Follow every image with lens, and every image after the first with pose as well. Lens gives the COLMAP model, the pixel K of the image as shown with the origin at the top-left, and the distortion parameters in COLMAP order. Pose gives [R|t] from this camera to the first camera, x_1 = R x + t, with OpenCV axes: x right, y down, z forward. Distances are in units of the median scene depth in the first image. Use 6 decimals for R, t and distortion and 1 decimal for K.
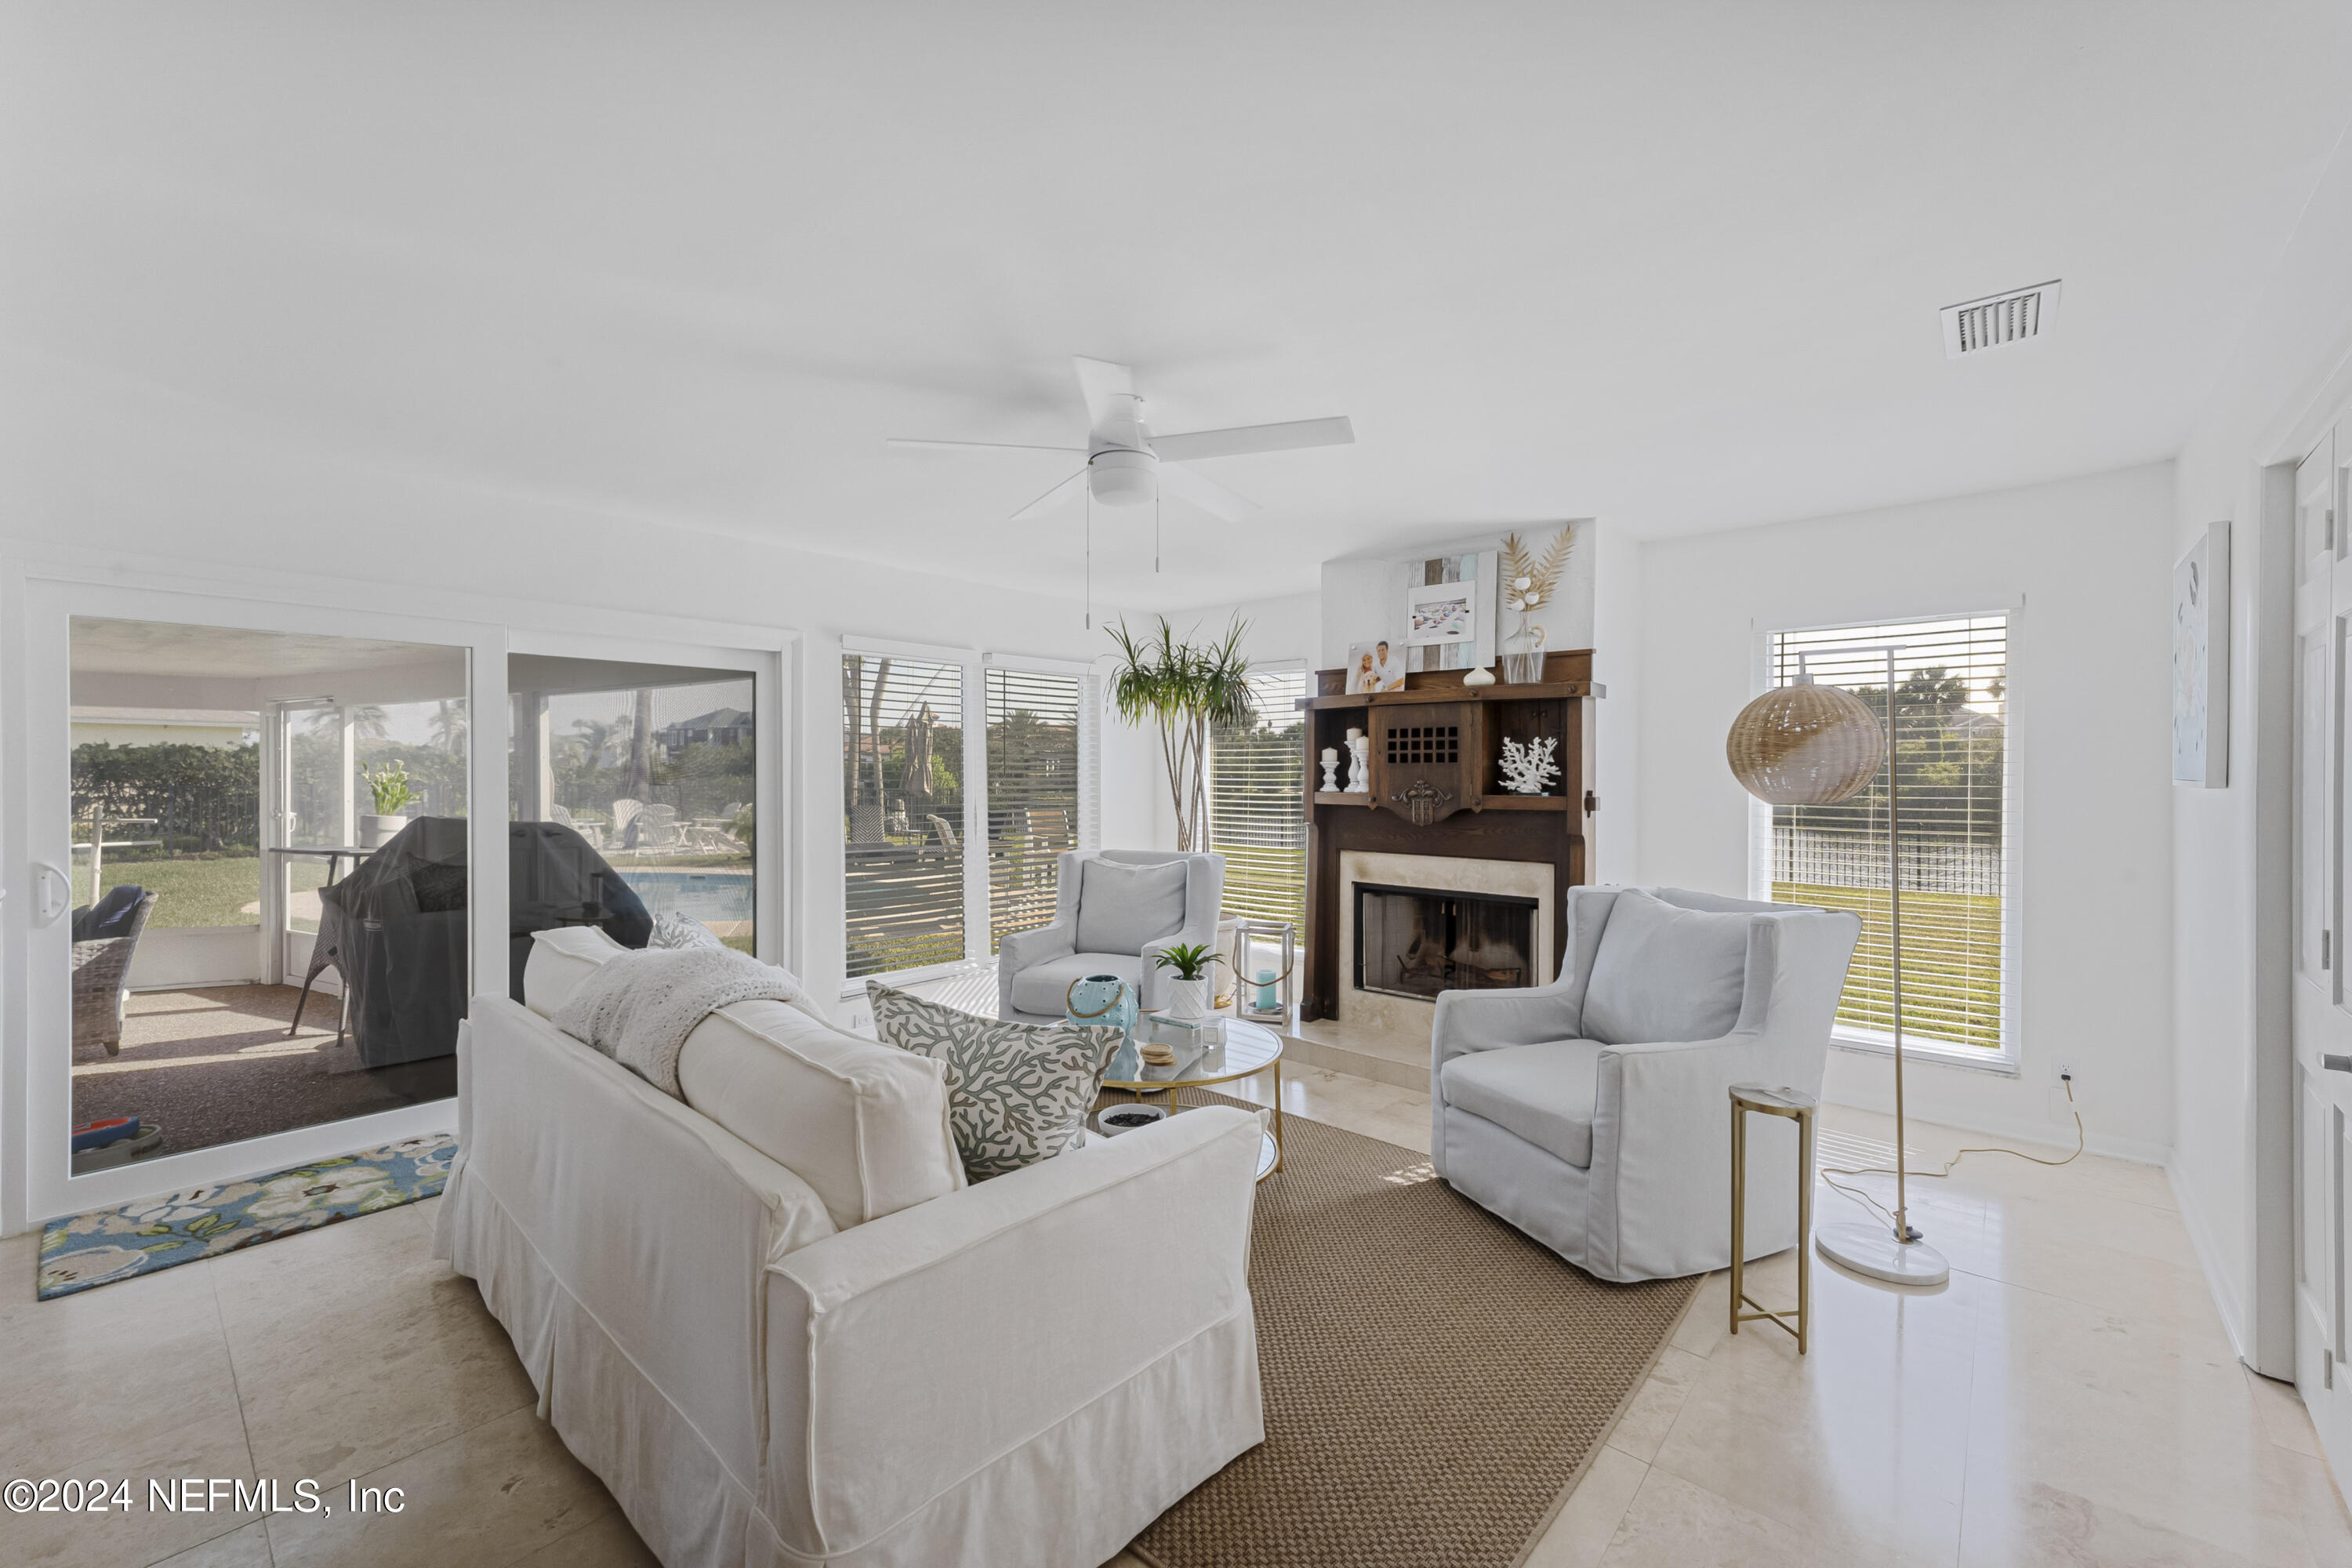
lens RADIAL K [[1007.1, 0, 1171.0], [0, 1007.1, 764.7], [0, 0, 1]] dist [0.001220, 0.000020]
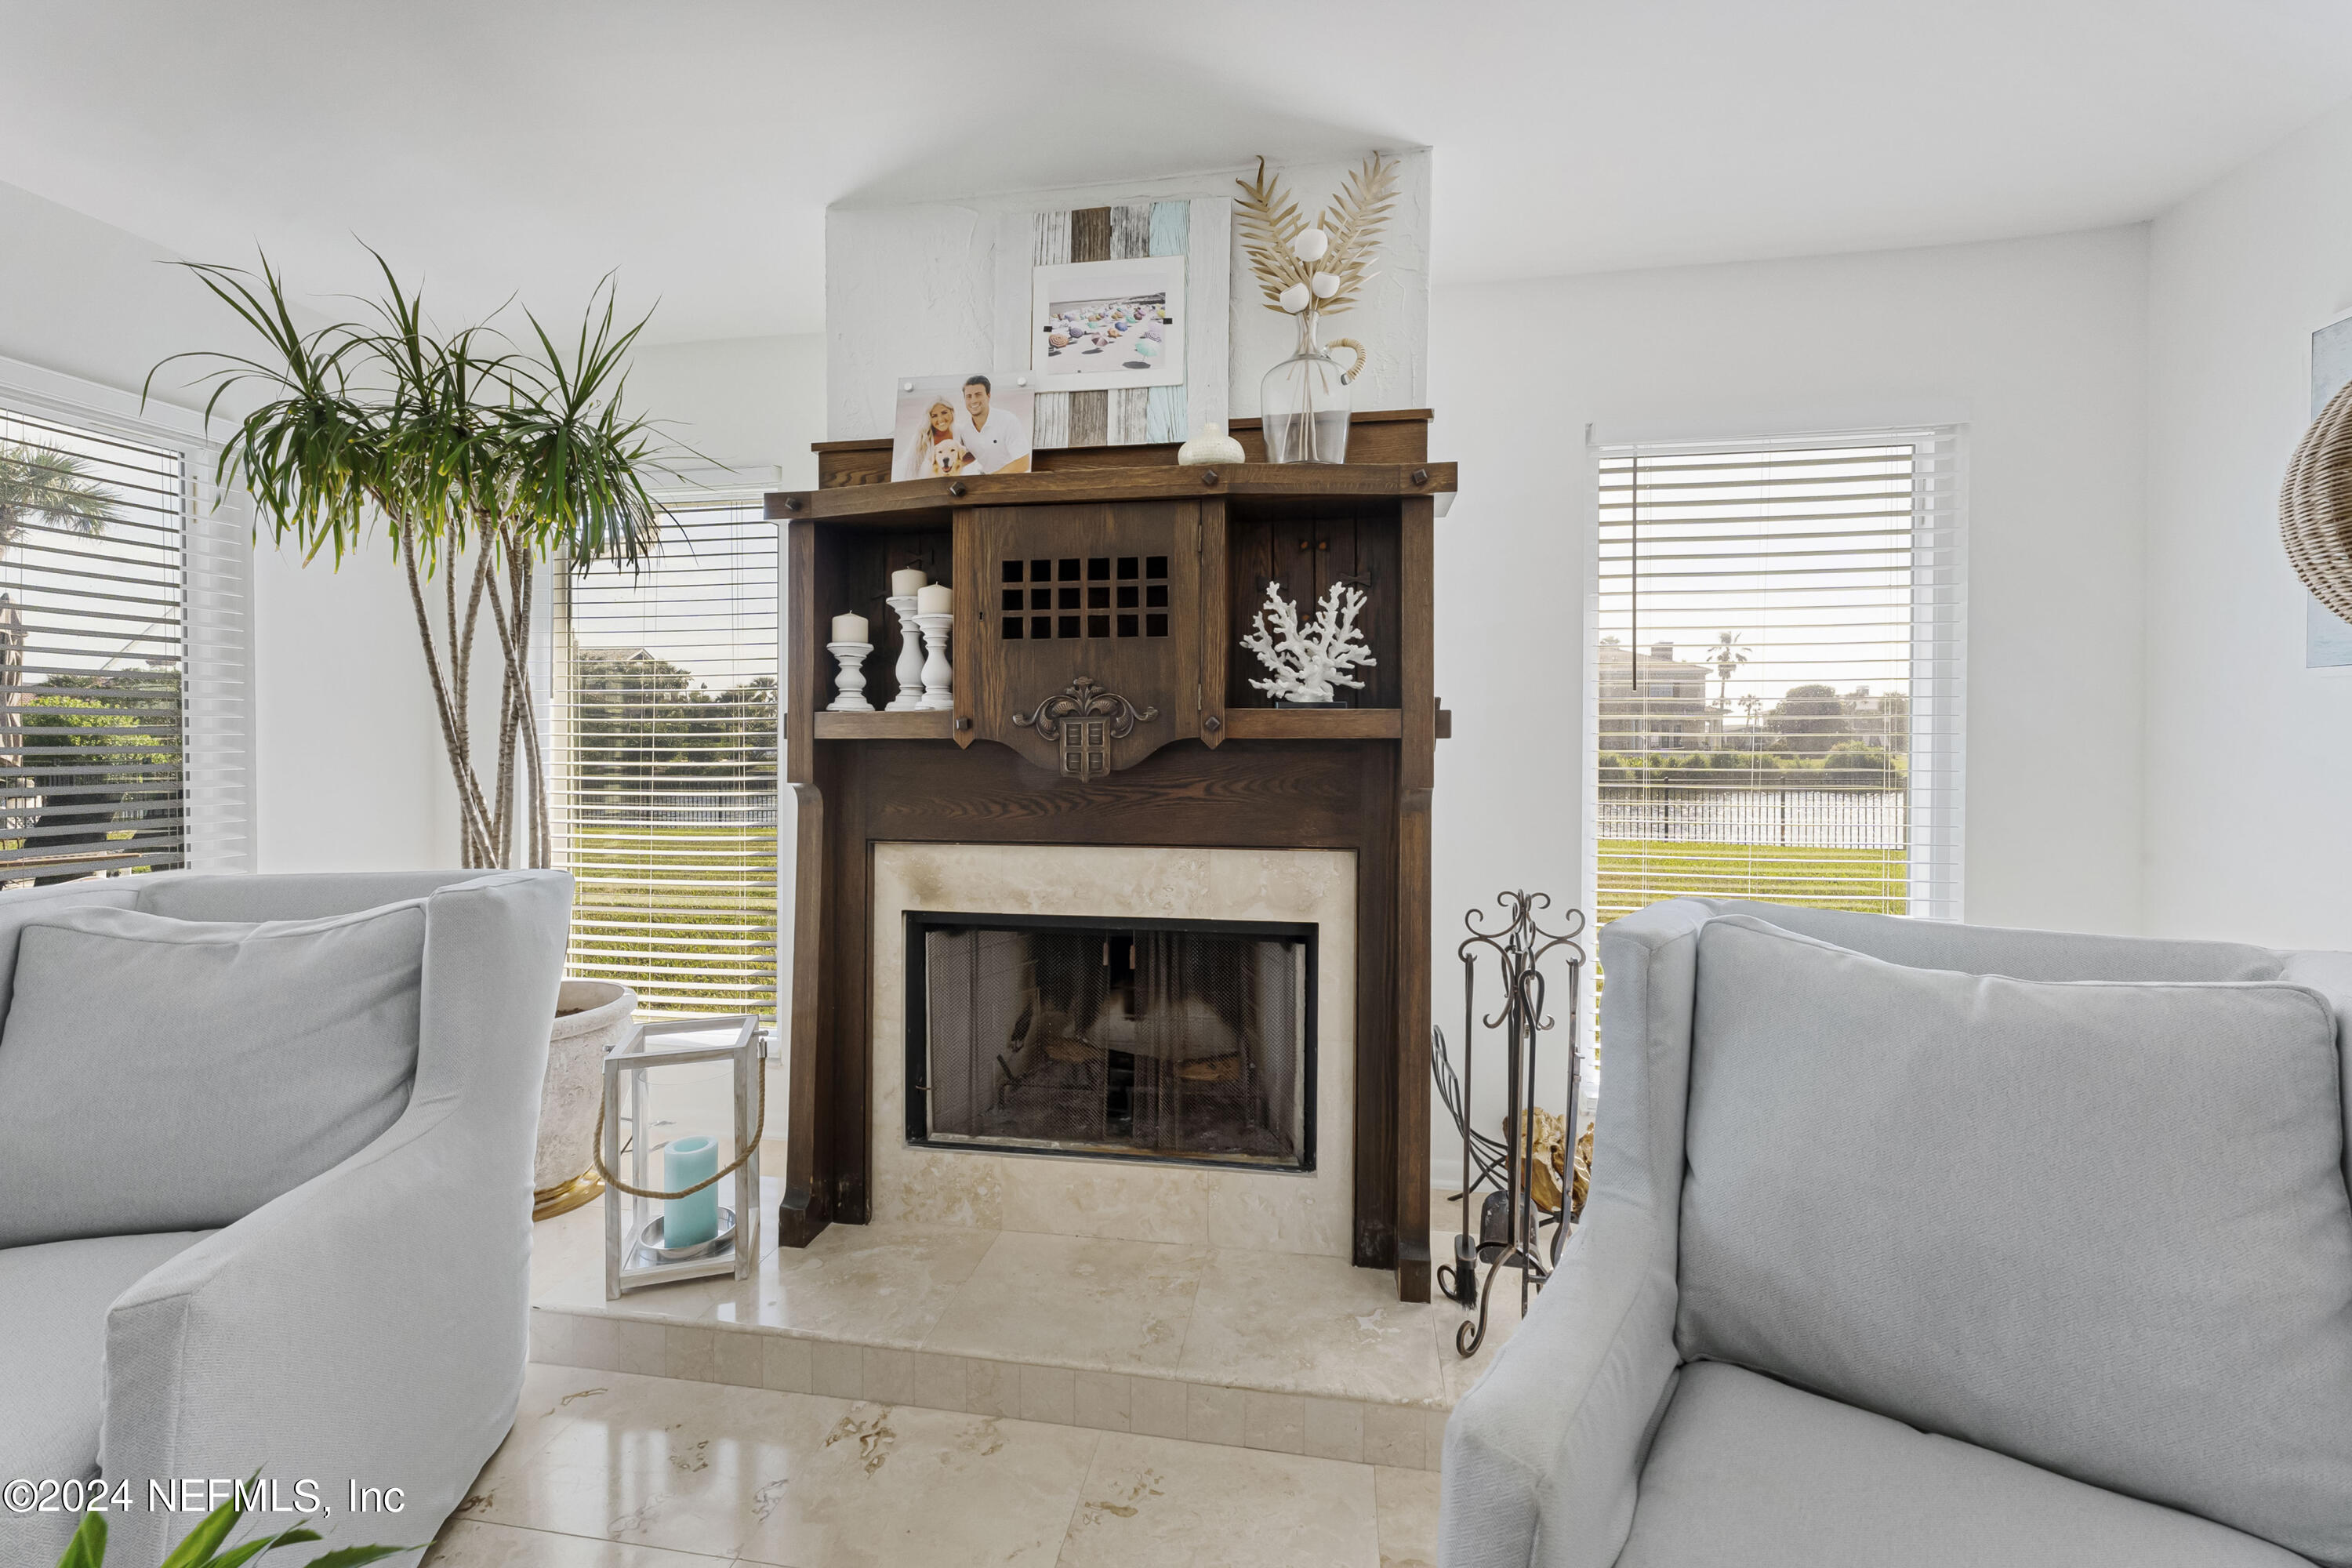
lens RADIAL K [[943.4, 0, 1176.1], [0, 943.4, 745.1], [0, 0, 1]] dist [0.003027, 0.000118]
pose [[0.846303, -0.003892, 0.532687, 0.061210], [-0.000280, 0.999970, 0.007751, 0.040322], [-0.532701, -0.006709, 0.846277, 0.607937]]
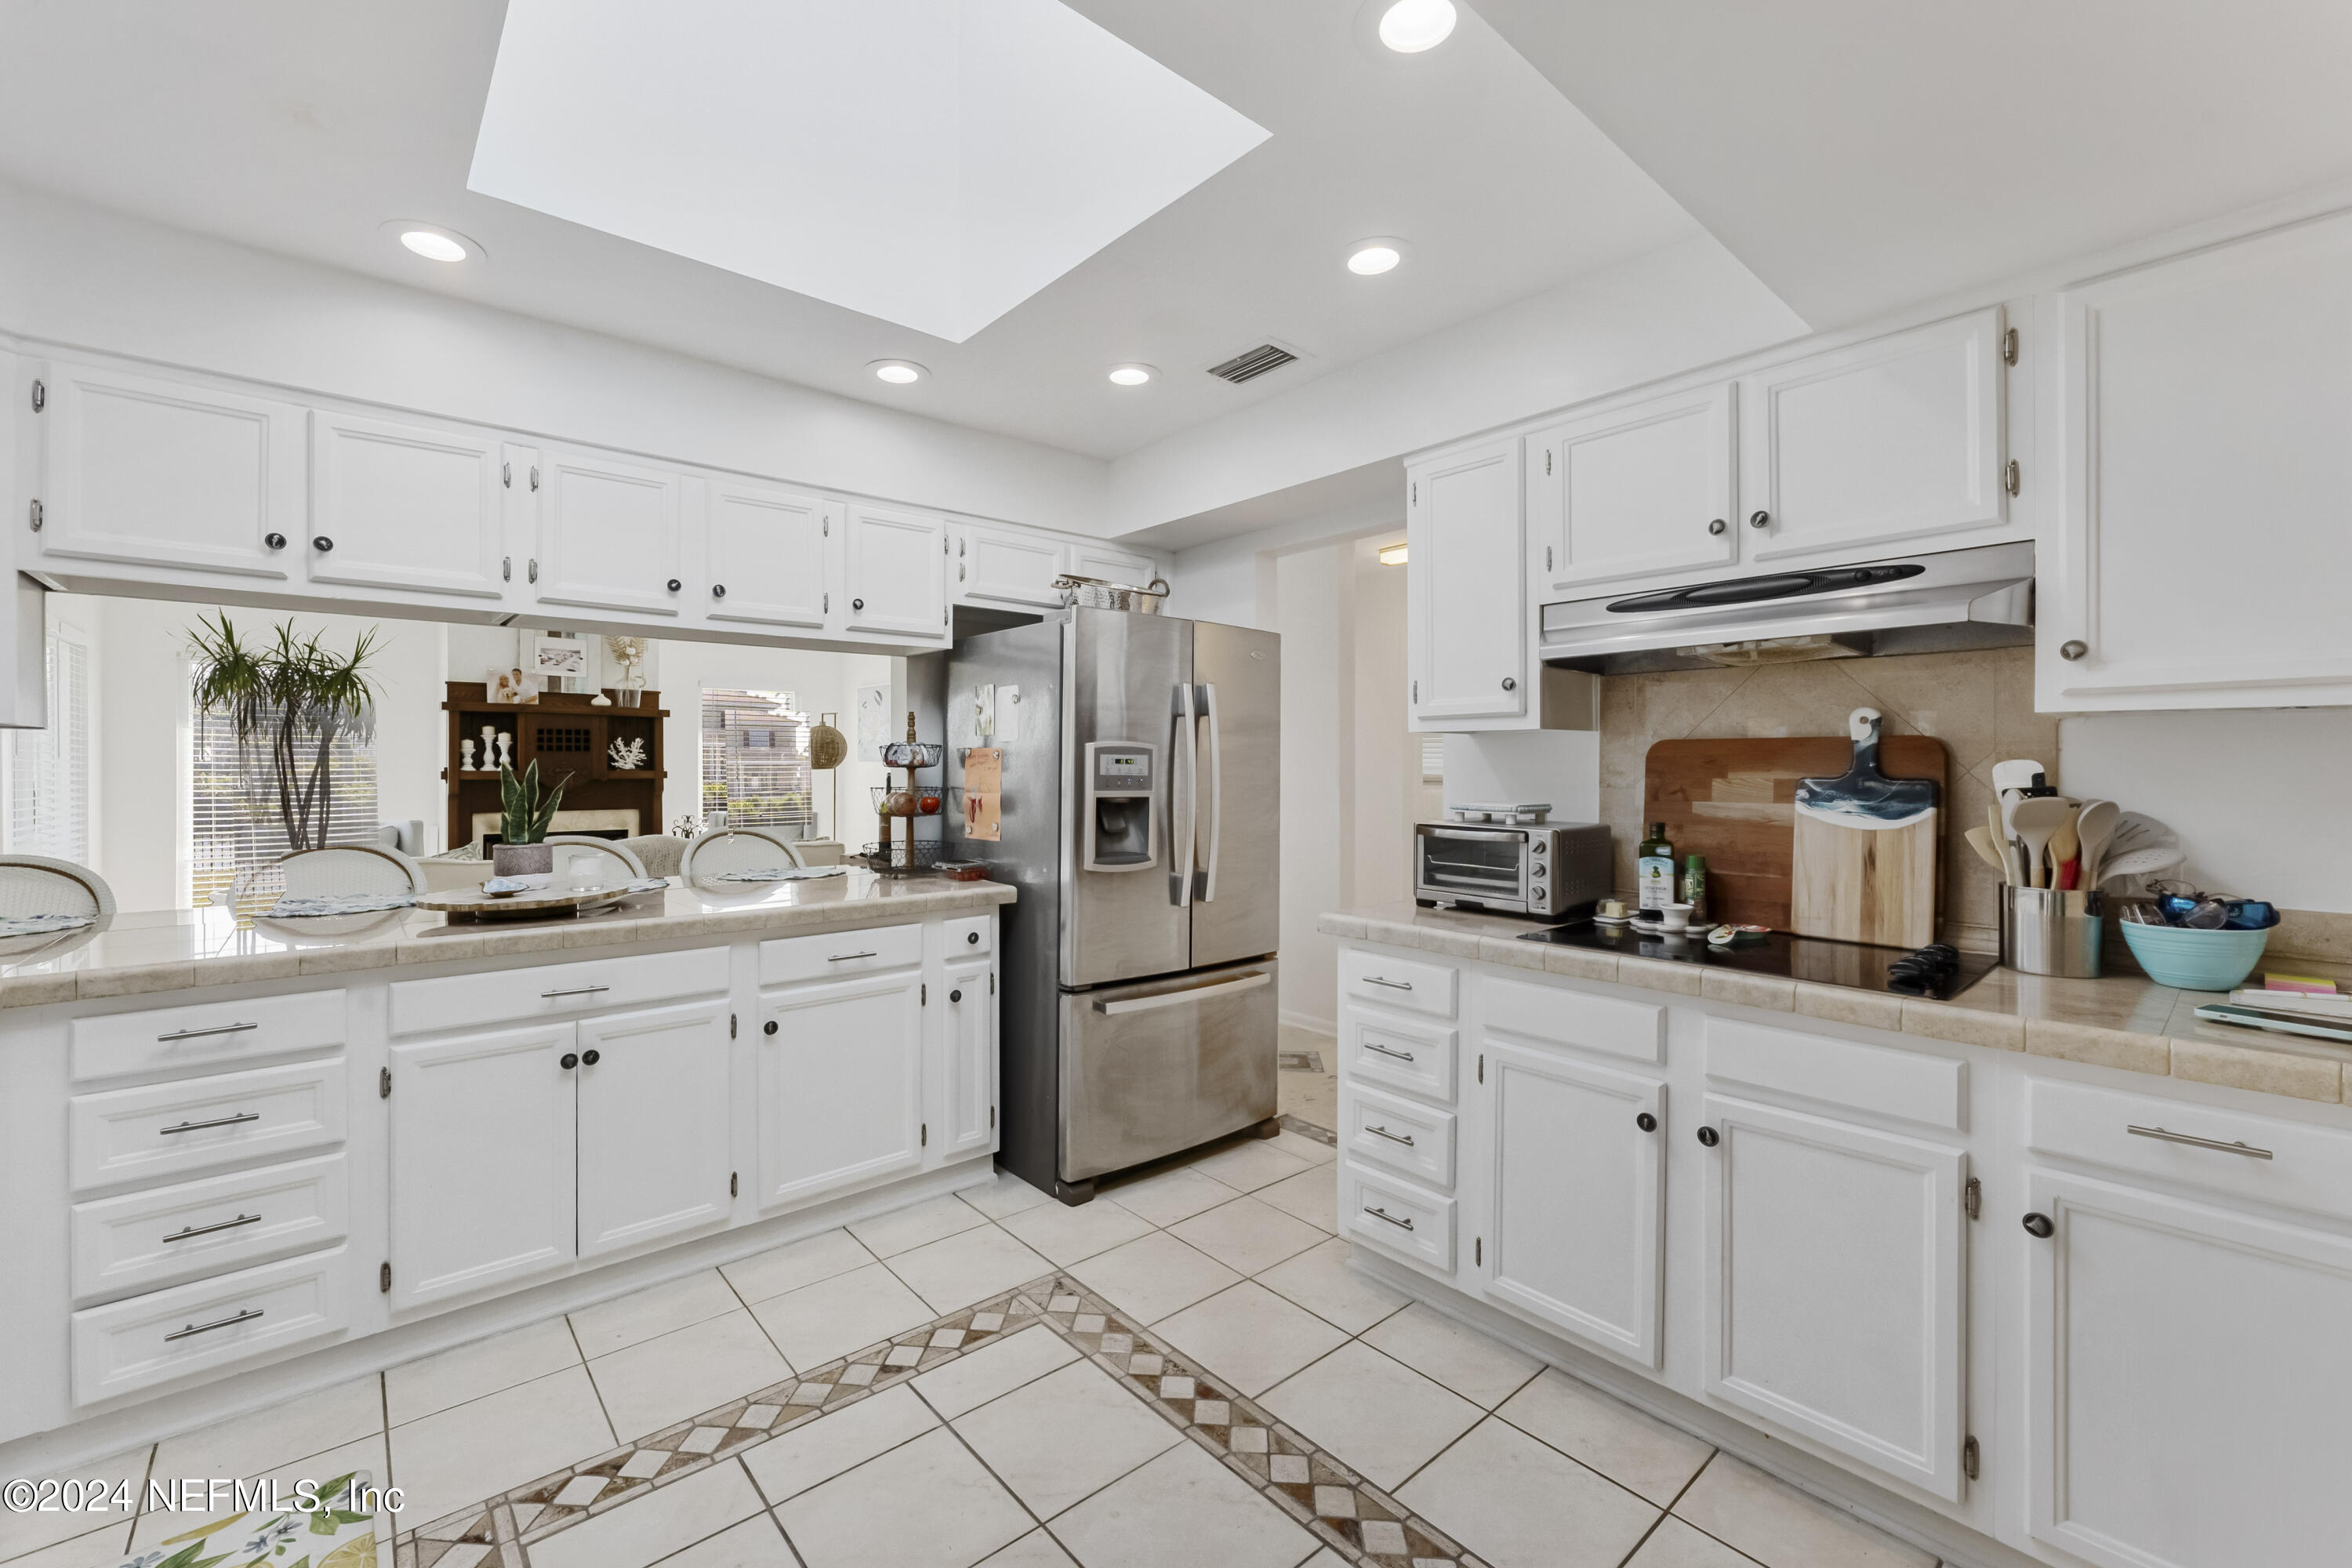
lens RADIAL K [[959.3, 0, 1160.6], [0, 959.3, 764.8], [0, 0, 1]] dist [-0.004160, -0.000074]
pose [[0.105391, 0.005674, 0.994415, -1.114737], [-0.003201, 0.999980, -0.005366, 0.023954], [-0.994426, -0.002617, 0.105407, -0.092161]]
